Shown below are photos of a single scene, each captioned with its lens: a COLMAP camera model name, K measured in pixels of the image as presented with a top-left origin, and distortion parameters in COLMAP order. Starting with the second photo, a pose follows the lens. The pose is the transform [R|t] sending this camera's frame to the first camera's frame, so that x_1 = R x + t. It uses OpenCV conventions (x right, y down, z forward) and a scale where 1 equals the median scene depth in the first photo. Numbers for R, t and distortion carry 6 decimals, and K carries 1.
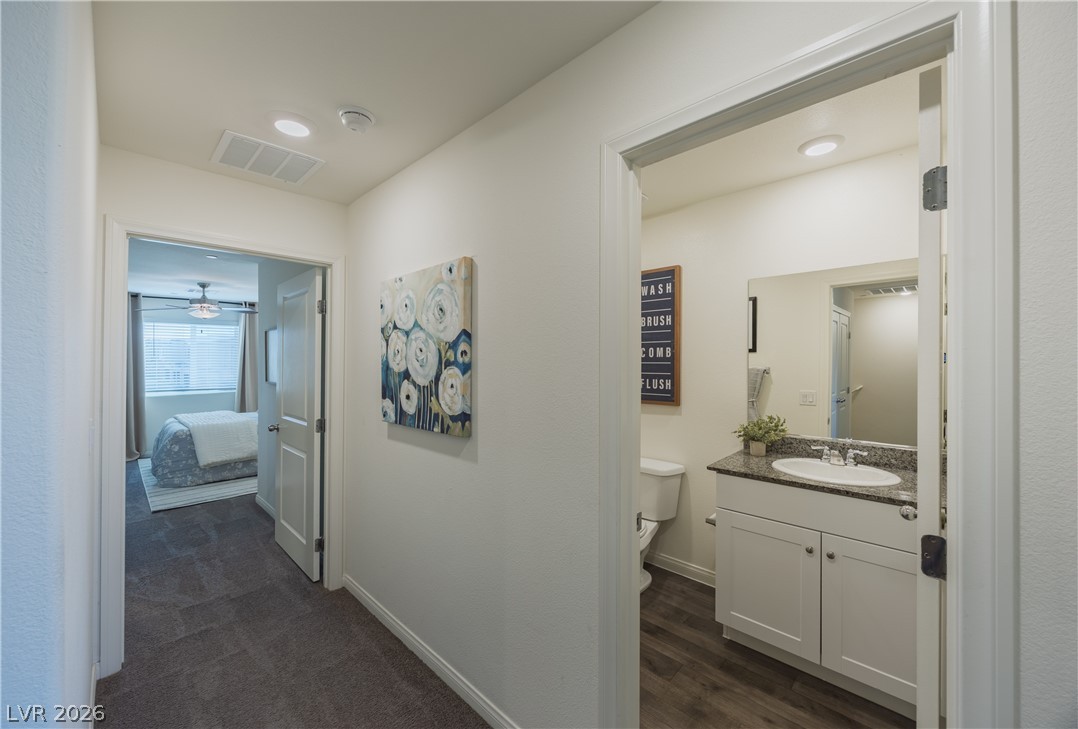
lens RADIAL K [[432.9, 0, 533.6], [0, 432.9, 359.4], [0, 0, 1]] dist [0.001010, 0.000013]
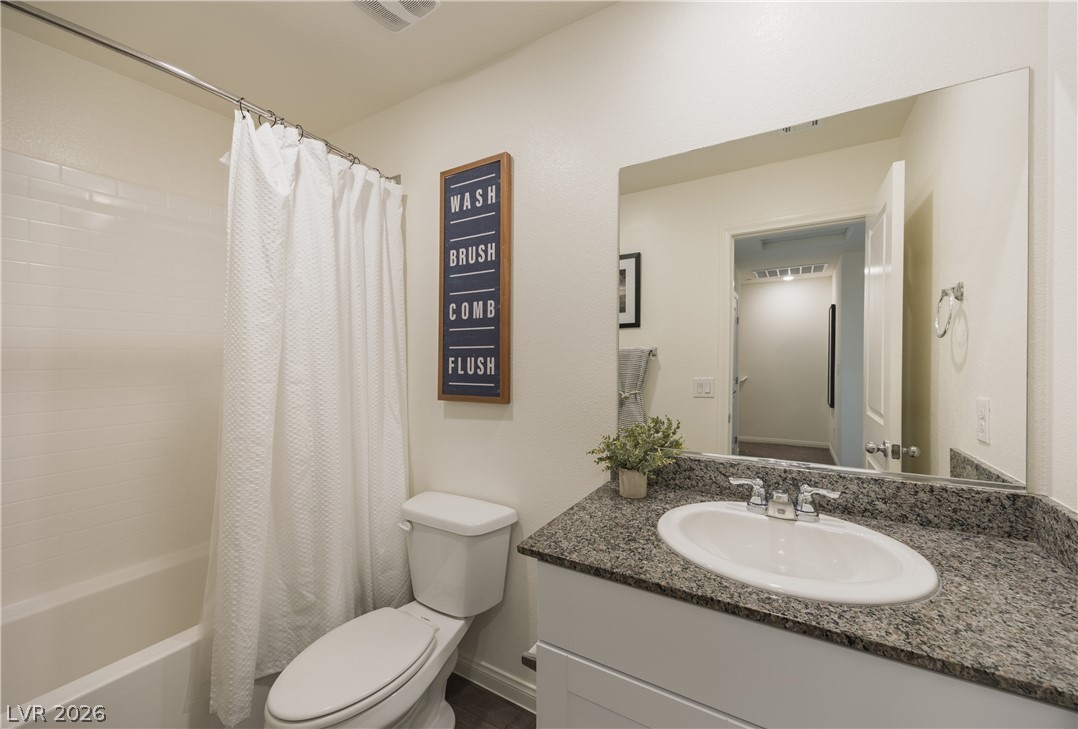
lens RADIAL K [[432.9, 0, 533.2], [0, 432.9, 362.7], [0, 0, 1]] dist [0.001010, 0.000013]
pose [[0.976388, -0.005467, 0.215954, 0.245069], [0.002938, 0.999923, 0.012027, 0.047428], [-0.216004, -0.011109, 0.976329, 0.440816]]
